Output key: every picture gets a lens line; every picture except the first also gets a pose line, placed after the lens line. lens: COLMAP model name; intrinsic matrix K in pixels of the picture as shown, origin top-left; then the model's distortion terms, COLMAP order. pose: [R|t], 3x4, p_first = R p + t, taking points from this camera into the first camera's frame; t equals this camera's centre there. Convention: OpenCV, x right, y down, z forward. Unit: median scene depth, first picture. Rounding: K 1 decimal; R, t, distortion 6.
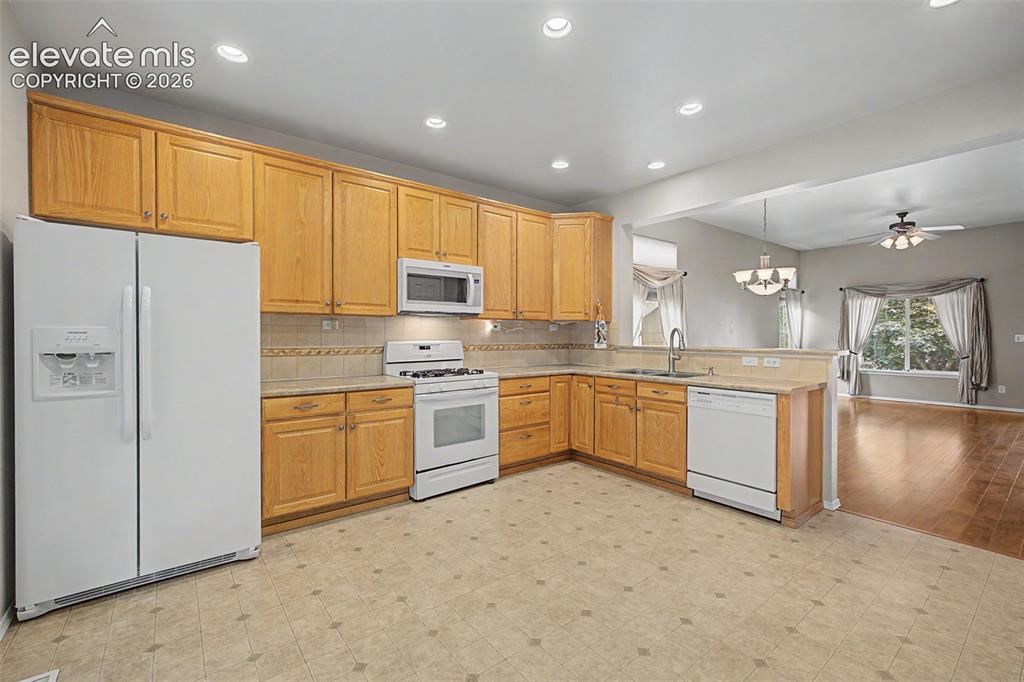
lens RADIAL K [[432.3, 0, 513.8], [0, 432.3, 336.9], [0, 0, 1]] dist [0.004206, -0.000056]
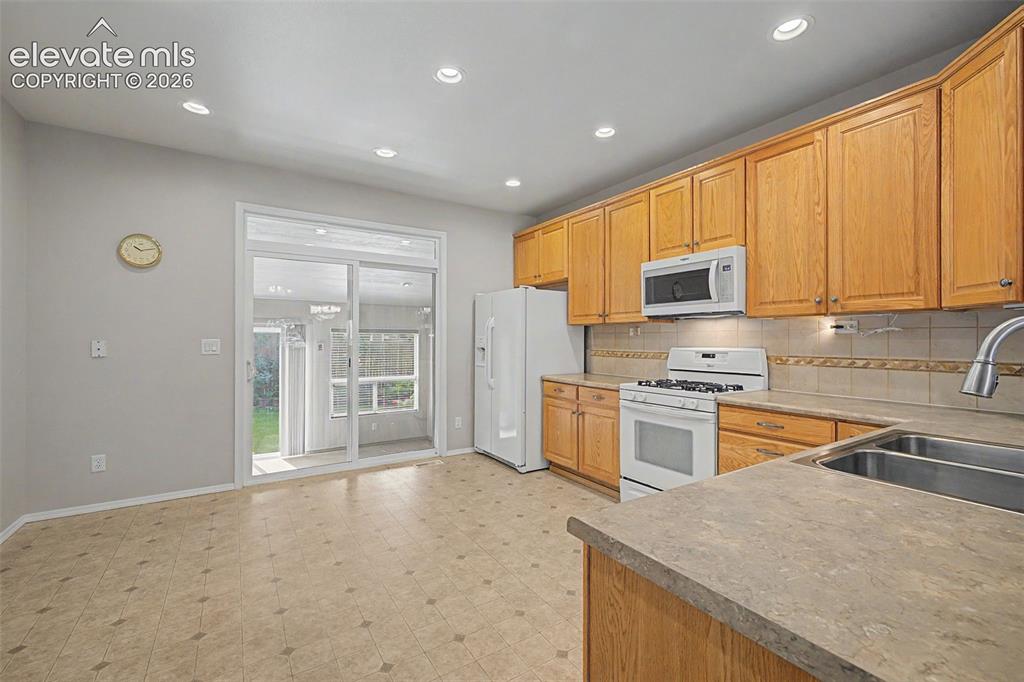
lens RADIAL K [[432.3, 0, 513.8], [0, 432.3, 336.9], [0, 0, 1]] dist [0.004206, -0.000056]
pose [[-0.091449, -0.007796, -0.995779, 0.706201], [-0.006995, 0.999950, -0.007186, -0.003407], [0.995785, 0.006308, -0.091499, 0.735406]]
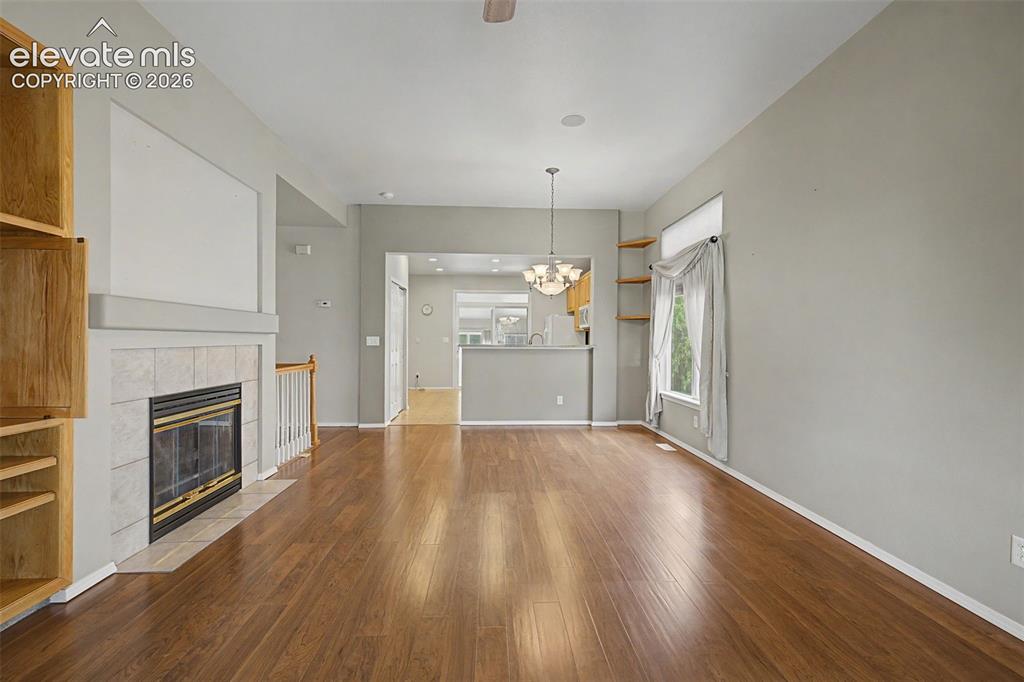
lens RADIAL K [[438.6, 0, 512.0], [0, 438.6, 341.0], [0, 0, 1]] dist [0.000838, -0.000057]
pose [[-0.578145, -0.000374, -0.815934, 1.936794], [-0.010373, 0.999922, 0.006892, -0.000367], [0.815868, 0.012448, -0.578104, 2.024190]]
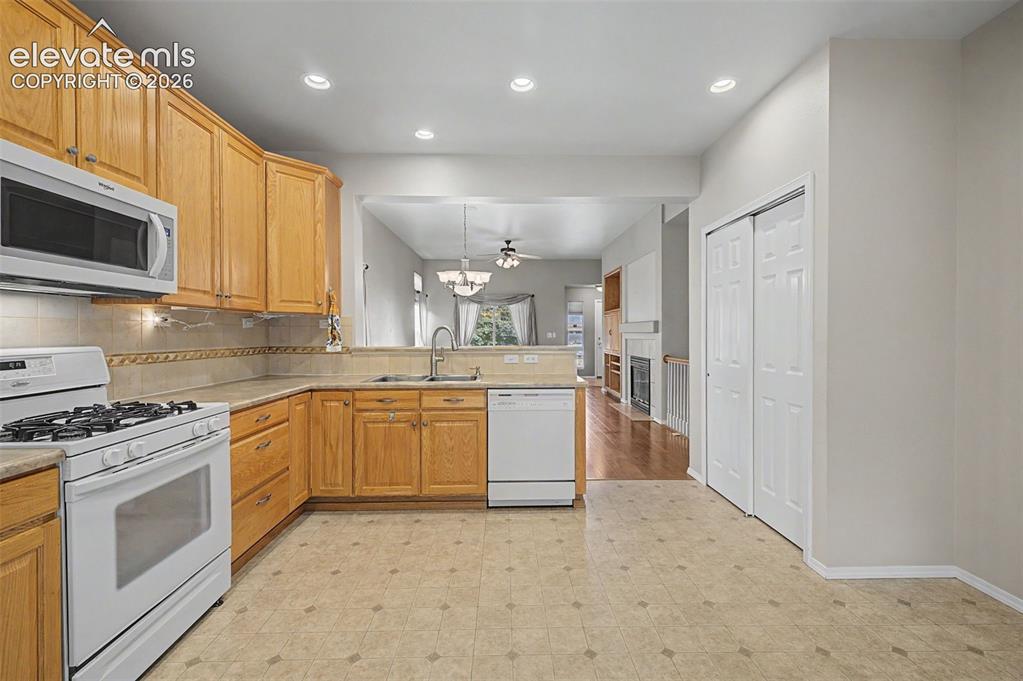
lens RADIAL K [[429.6, 0, 510.2], [0, 429.6, 336.4], [0, 0, 1]] dist [0.004144, -0.000032]
pose [[0.604420, -0.008336, 0.796622, -0.259854], [0.006605, 0.999963, 0.005453, -0.002708], [-0.796638, 0.001966, 0.604453, 0.370607]]
